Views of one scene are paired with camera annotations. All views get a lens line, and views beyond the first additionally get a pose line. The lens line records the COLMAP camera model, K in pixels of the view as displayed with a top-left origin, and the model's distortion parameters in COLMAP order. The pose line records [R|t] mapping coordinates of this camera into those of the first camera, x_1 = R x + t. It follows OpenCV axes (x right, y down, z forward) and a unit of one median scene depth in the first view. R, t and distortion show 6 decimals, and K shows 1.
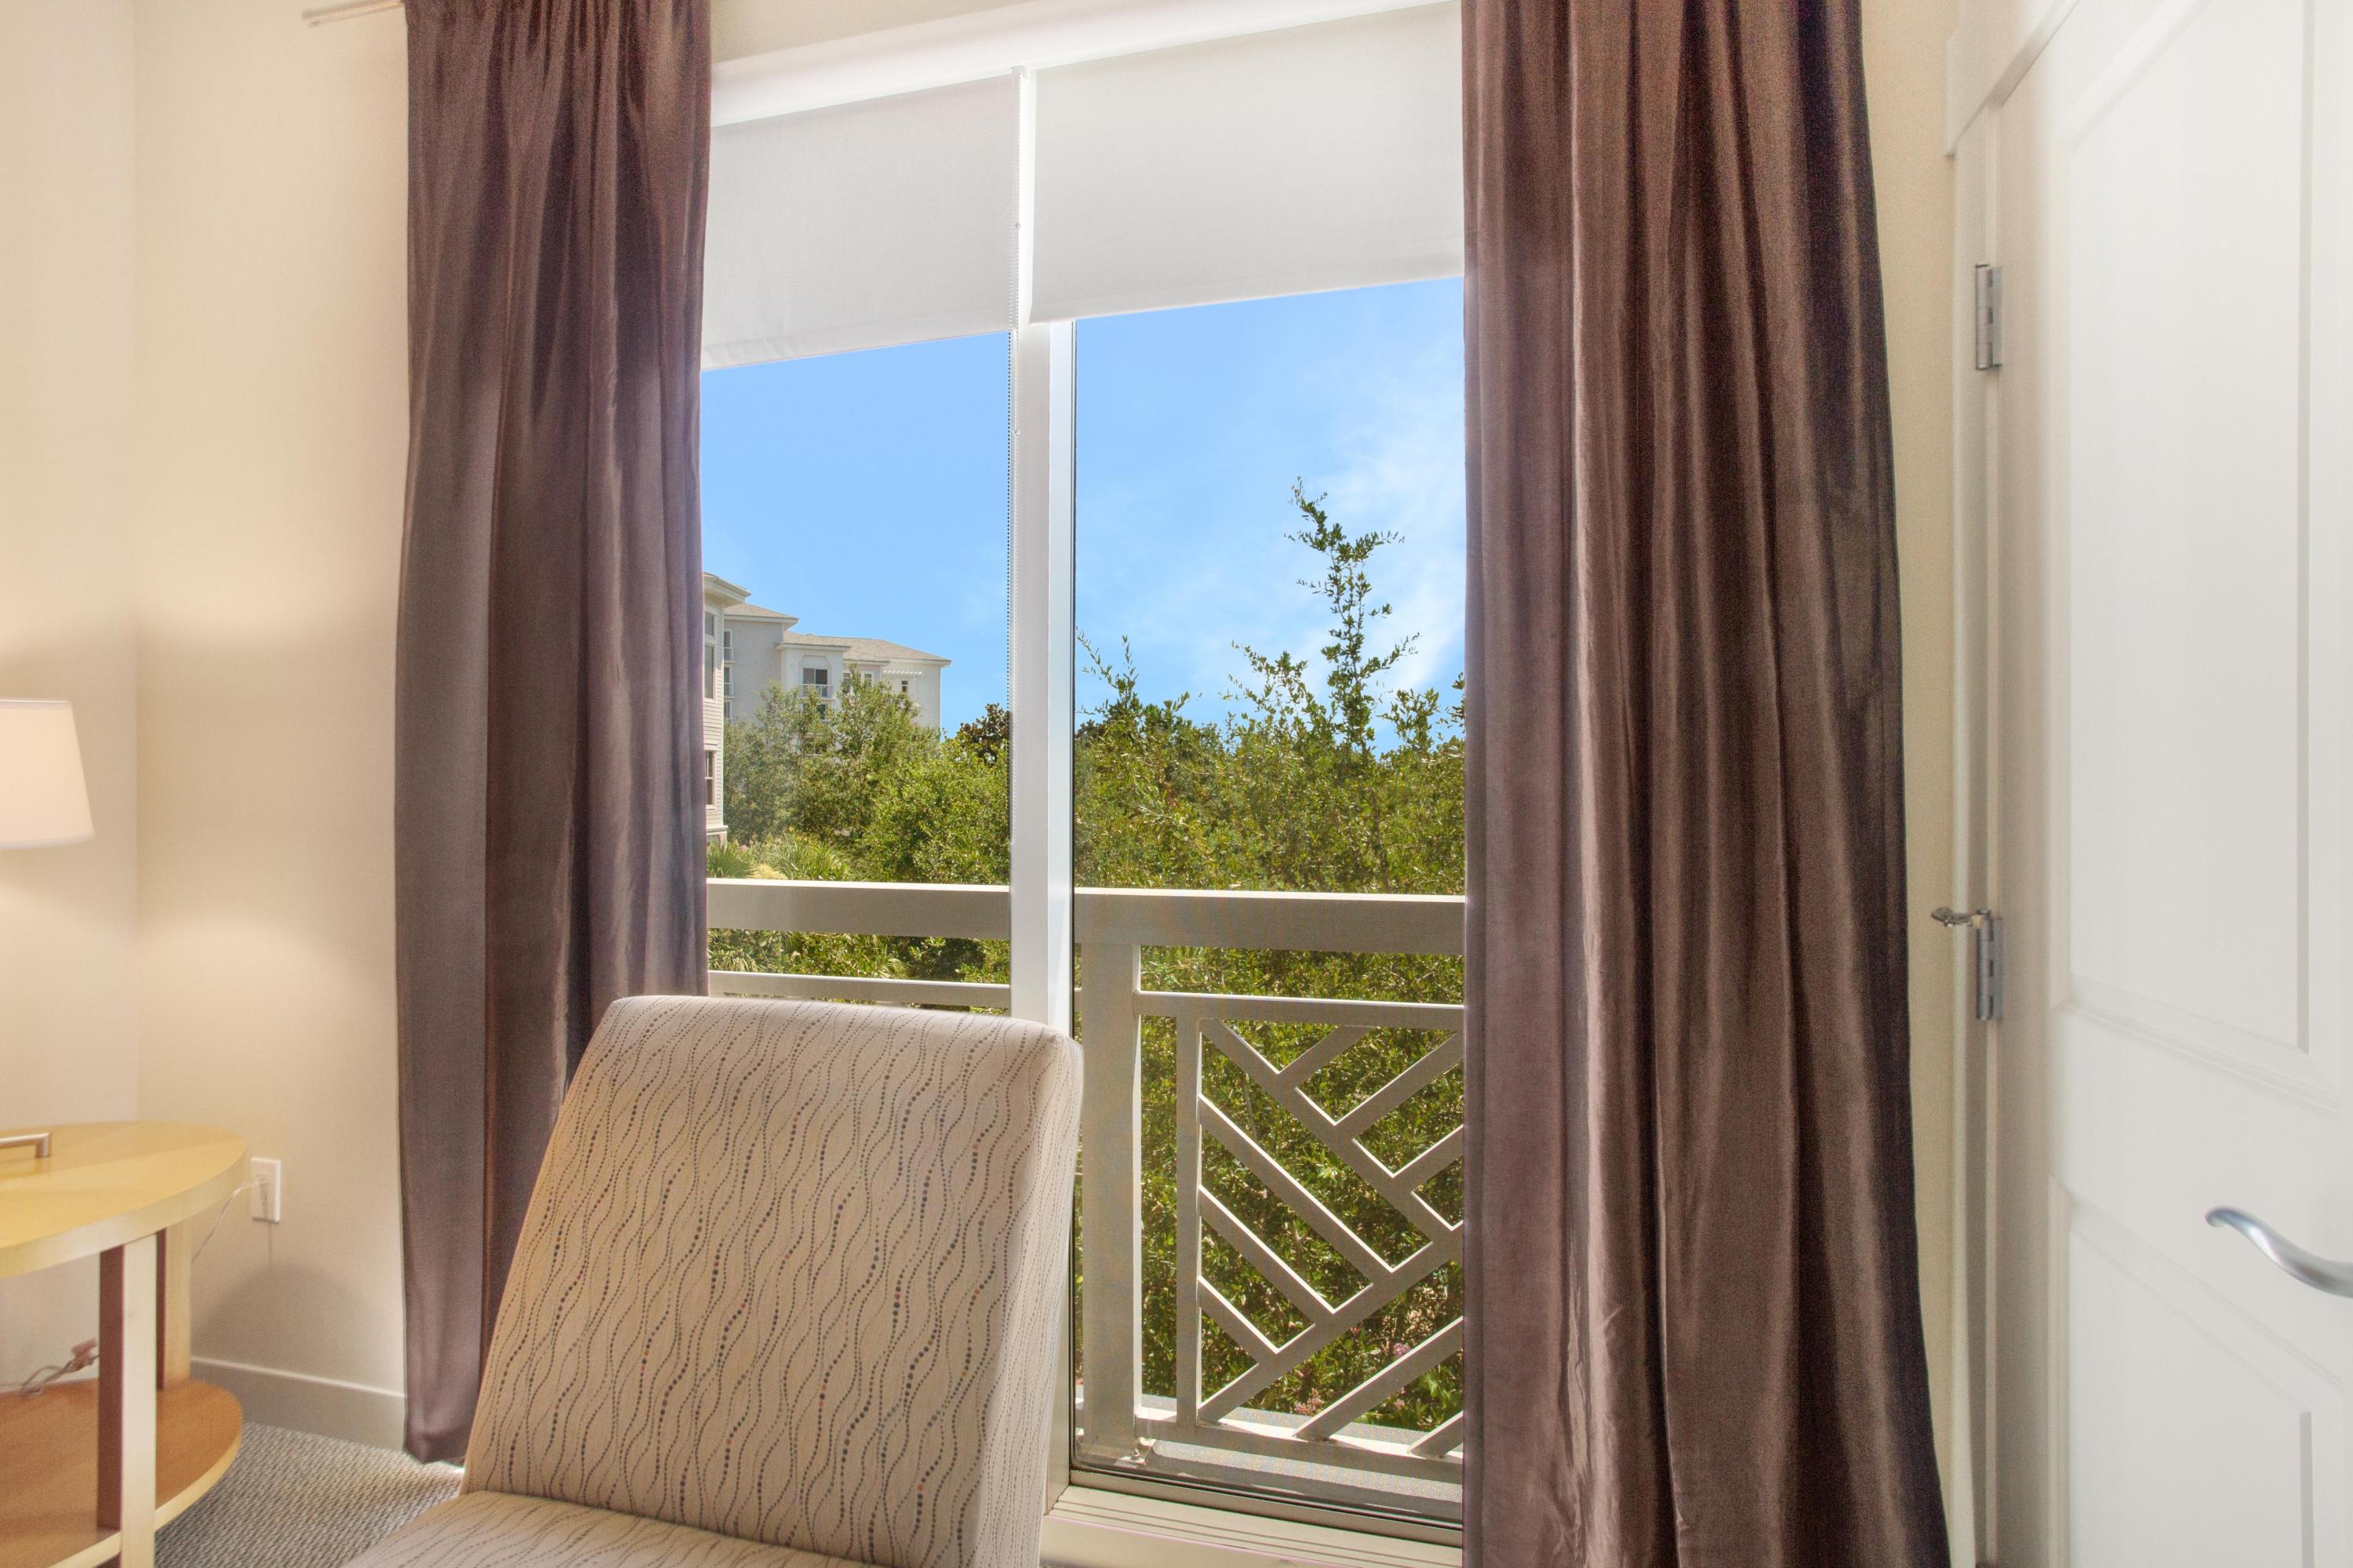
lens RADIAL K [[1175.9, 0, 1171.1], [0, 1175.9, 788.5], [0, 0, 1]] dist [-0.007432, -0.000436]
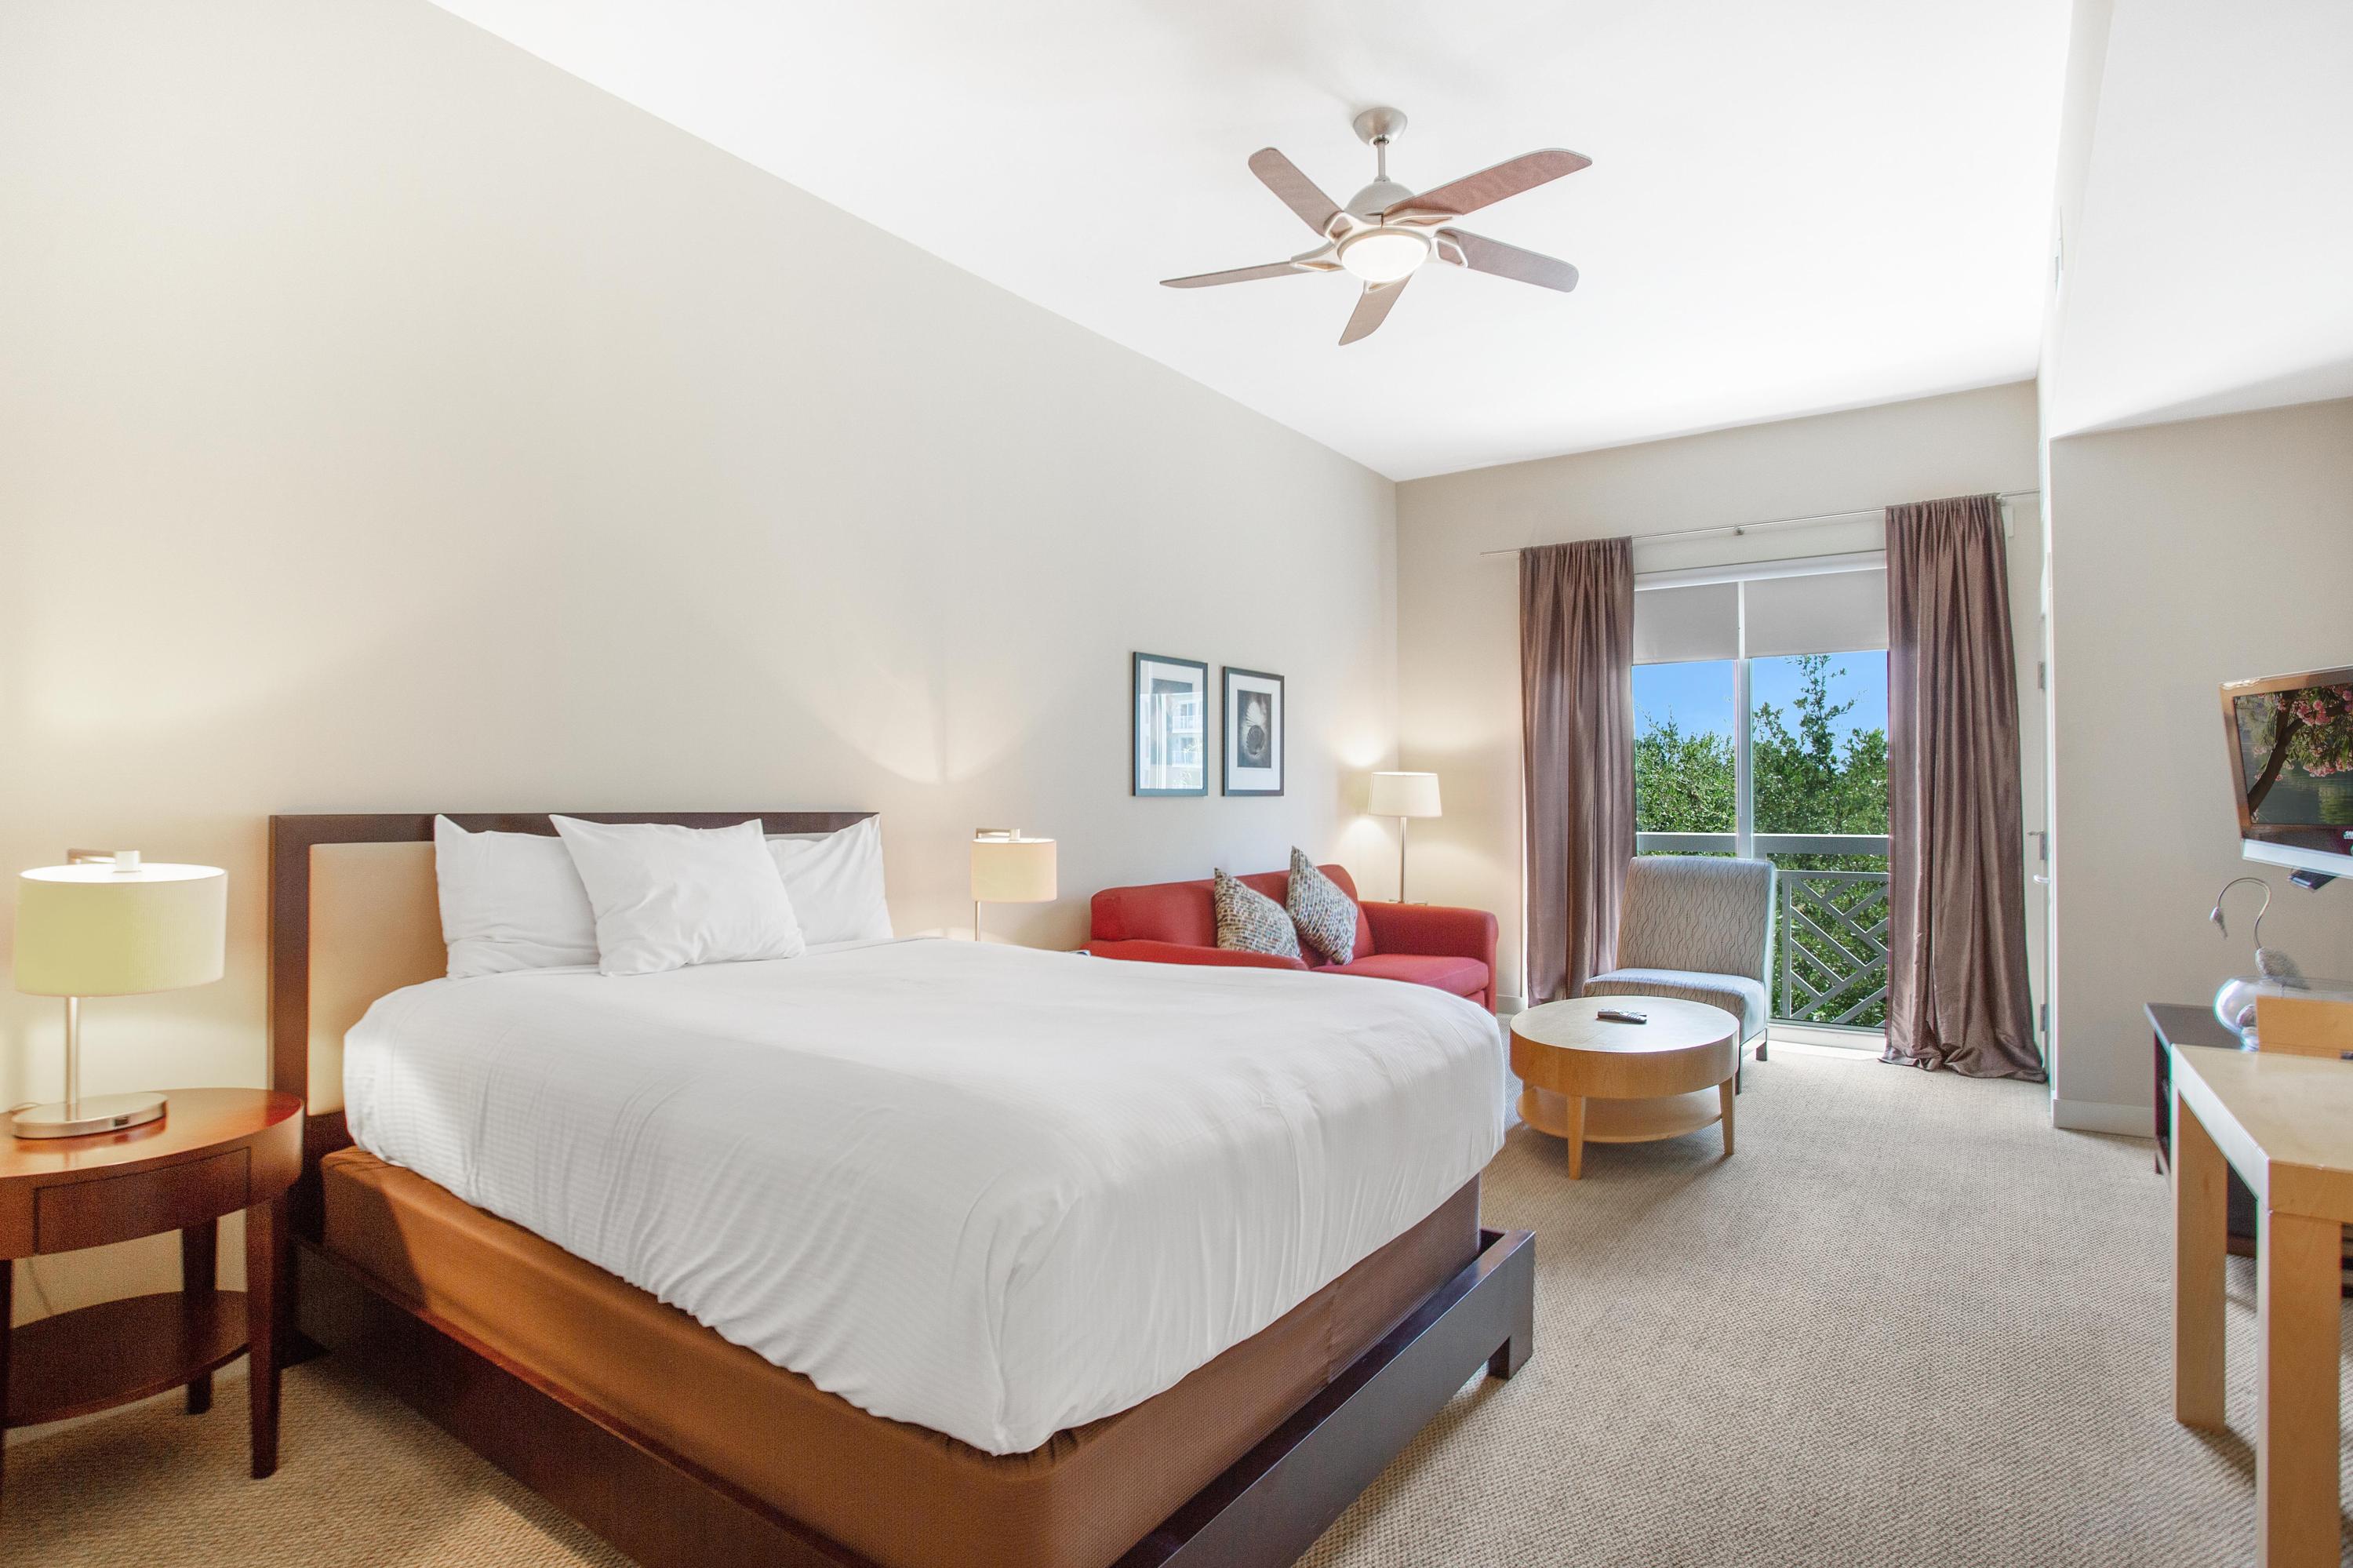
lens RADIAL K [[1175.9, 0, 1195.5], [0, 1175.9, 774.8], [0, 0, 1]] dist [-0.007432, -0.000436]
pose [[0.951322, -0.013539, -0.307902, -0.134661], [0.008741, 0.999818, -0.016956, -0.008582], [0.308076, 0.013439, 0.951267, -0.629174]]
